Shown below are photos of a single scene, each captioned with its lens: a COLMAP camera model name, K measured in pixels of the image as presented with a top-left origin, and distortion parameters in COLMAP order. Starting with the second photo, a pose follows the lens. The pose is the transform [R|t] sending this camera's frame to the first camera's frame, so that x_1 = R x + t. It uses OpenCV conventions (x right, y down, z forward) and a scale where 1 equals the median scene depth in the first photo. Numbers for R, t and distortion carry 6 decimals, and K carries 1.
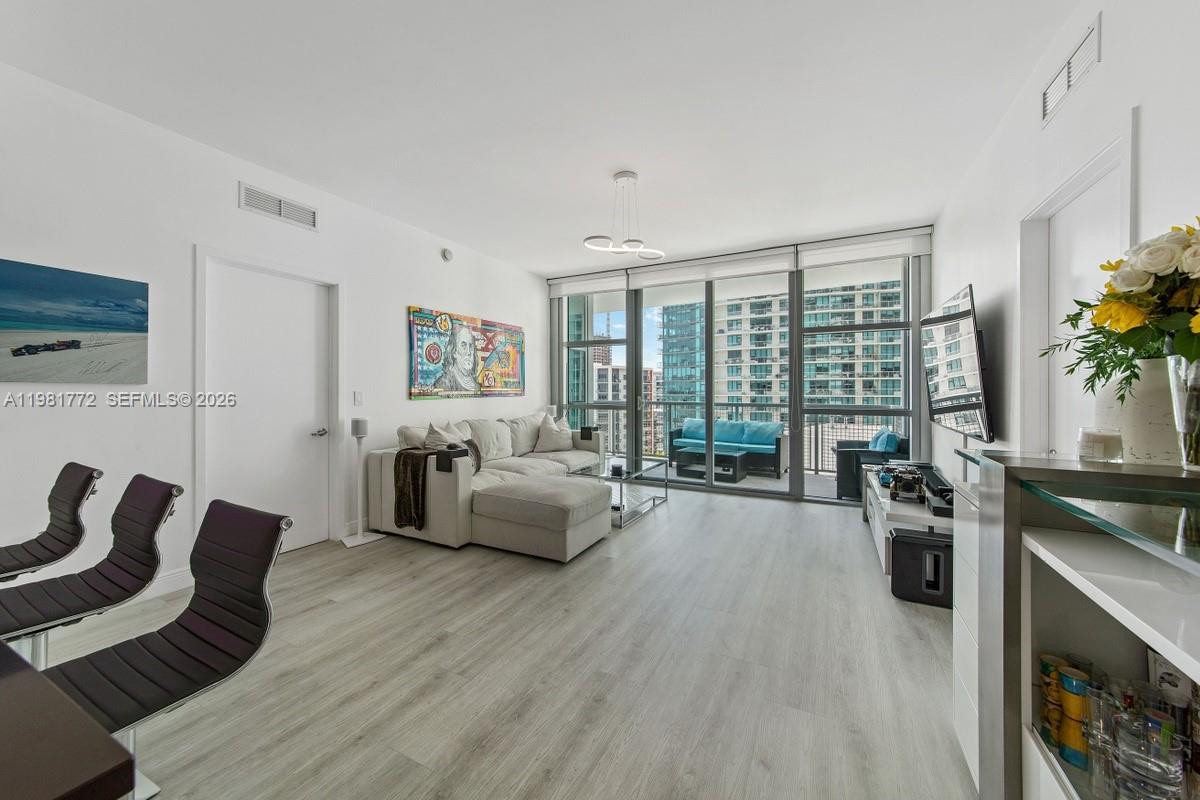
lens RADIAL K [[437.4, 0, 594.1], [0, 437.4, 392.2], [0, 0, 1]] dist [-0.008751, 0.000341]
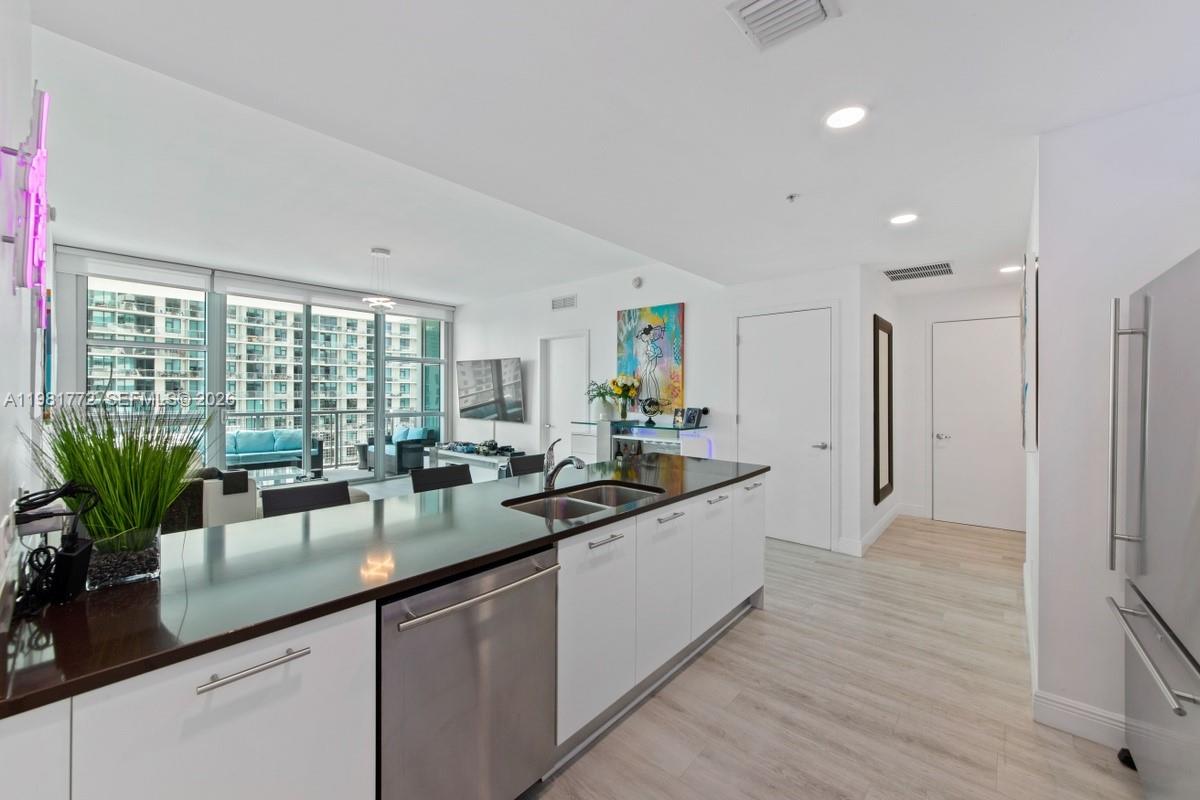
lens RADIAL K [[468.3, 0, 595.6], [0, 468.3, 393.3], [0, 0, 1]] dist [-0.020161, -0.000492]
pose [[0.247740, 0.000759, 0.968826, -0.739135], [0.001487, 0.999998, -0.001164, -0.024541], [-0.968825, 0.001729, 0.247738, -0.021013]]
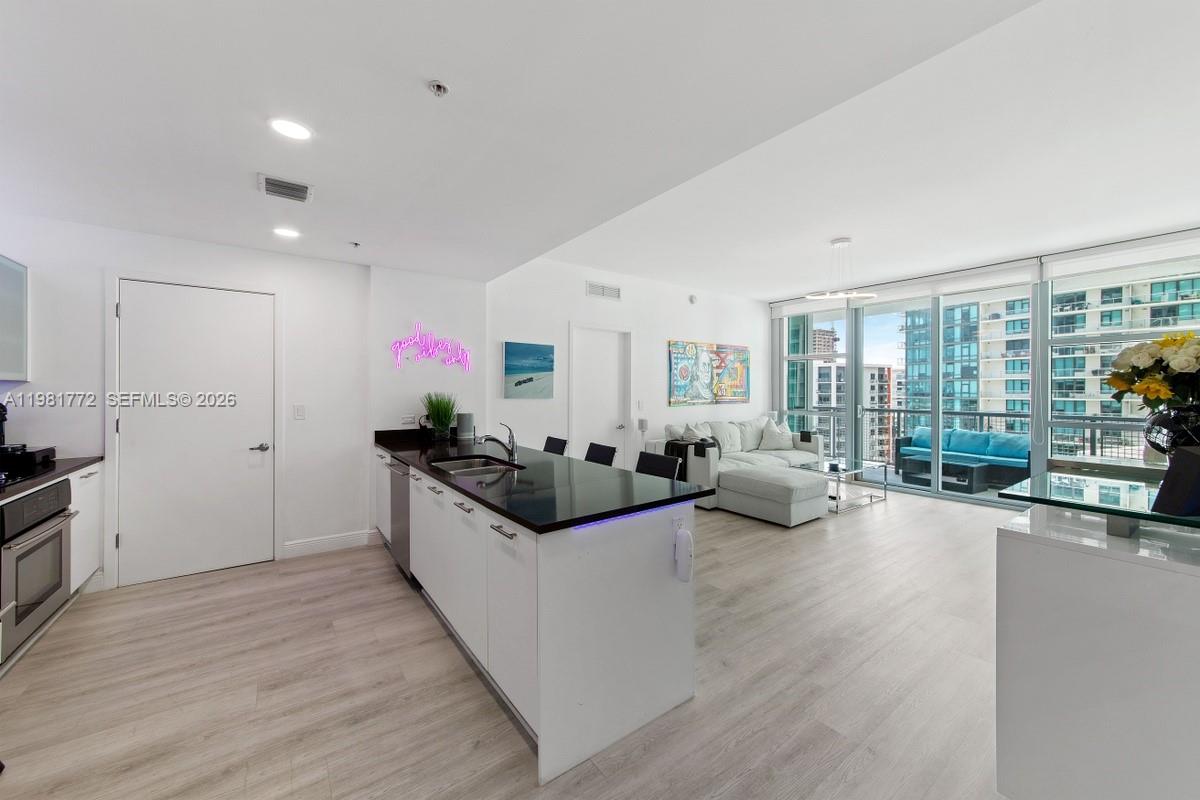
lens RADIAL K [[437.4, 0, 594.5], [0, 437.4, 393.0], [0, 0, 1]] dist [-0.008751, 0.000341]
pose [[0.893900, 0.005121, -0.448238, -0.000775], [-0.004684, 0.999987, 0.002083, -0.022547], [0.448243, 0.000237, 0.893912, -0.311755]]
